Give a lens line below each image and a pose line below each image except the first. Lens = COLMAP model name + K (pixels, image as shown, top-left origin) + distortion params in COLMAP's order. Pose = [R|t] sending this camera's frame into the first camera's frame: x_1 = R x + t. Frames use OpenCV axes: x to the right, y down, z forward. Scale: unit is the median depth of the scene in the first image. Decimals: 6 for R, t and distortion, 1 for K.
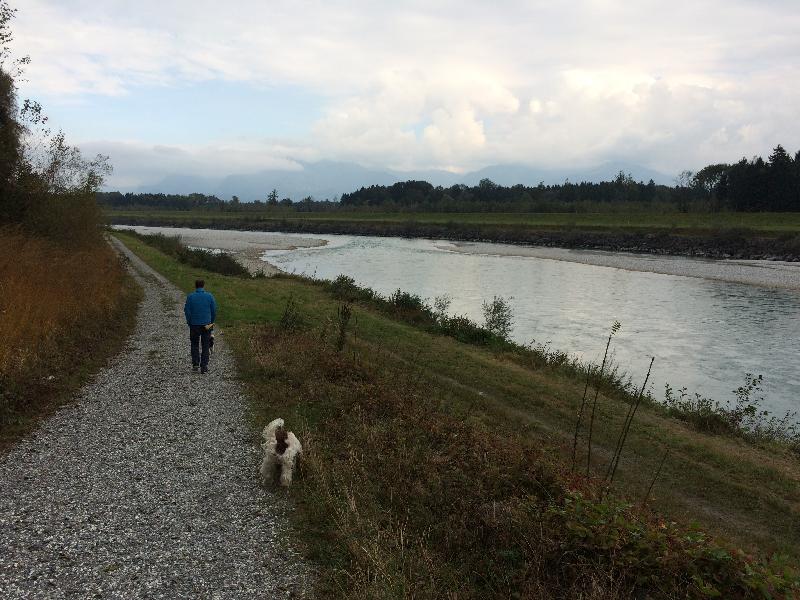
lens RADIAL K [[672.6, 0, 400.0], [0, 672.6, 300.0], [0, 0, 1]] dist [0.056673, -0.002130]
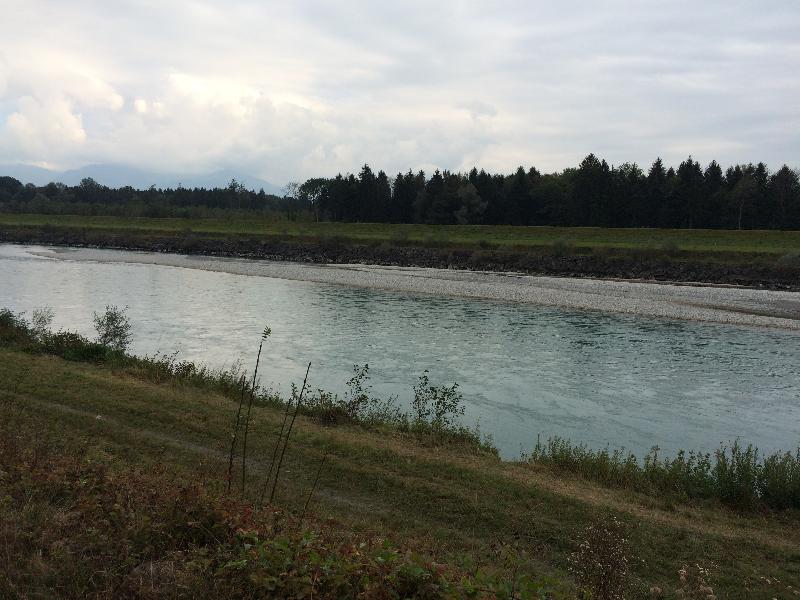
lens RADIAL K [[672.8, 0, 400.0], [0, 672.8, 300.0], [0, 0, 1]] dist [0.049306, -0.066241]
pose [[0.851301, -0.040454, 0.523115, -0.000500], [0.045138, 0.998974, 0.003798, -0.000095], [-0.522732, 0.020379, 0.852254, 0.005160]]
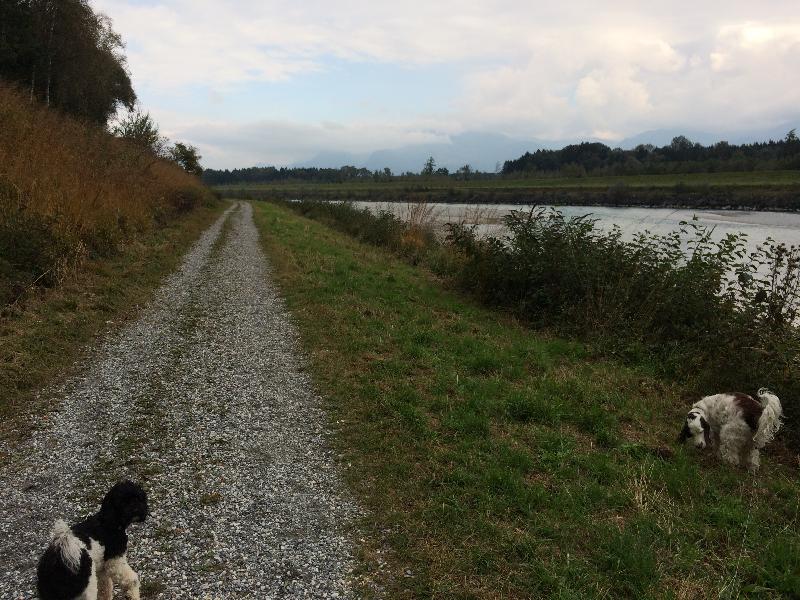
lens RADIAL K [[672.6, 0, 400.0], [0, 672.6, 300.0], [0, 0, 1]] dist [0.056673, -0.002130]
pose [[0.977890, 0.017032, -0.208425, -0.213234], [-0.009026, 0.999187, 0.039303, -0.045227], [0.208925, -0.036553, 0.977248, 0.589770]]
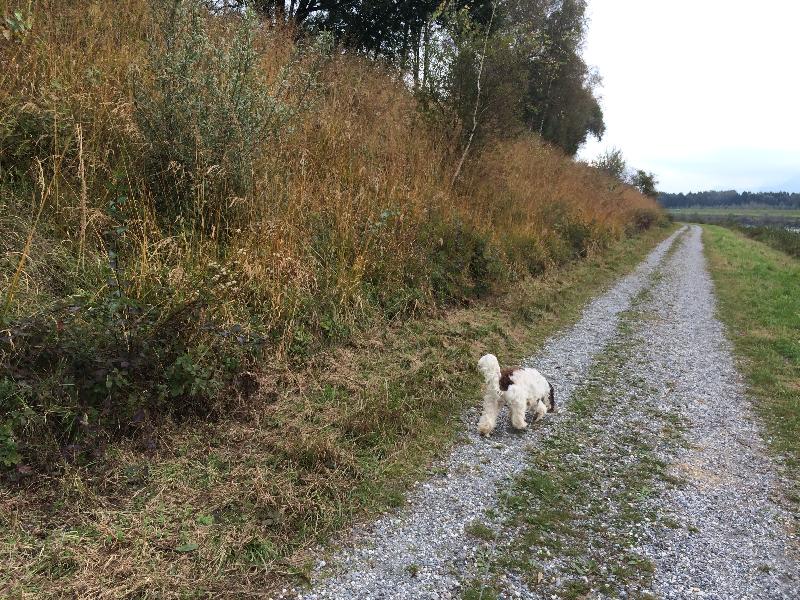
lens RADIAL K [[672.6, 0, 400.0], [0, 672.6, 300.0], [0, 0, 1]] dist [0.056673, -0.002130]
pose [[0.665239, 0.114521, -0.737796, -0.116695], [-0.117606, 0.991903, 0.047924, -0.017299], [0.737310, 0.054888, 0.673321, 0.385494]]
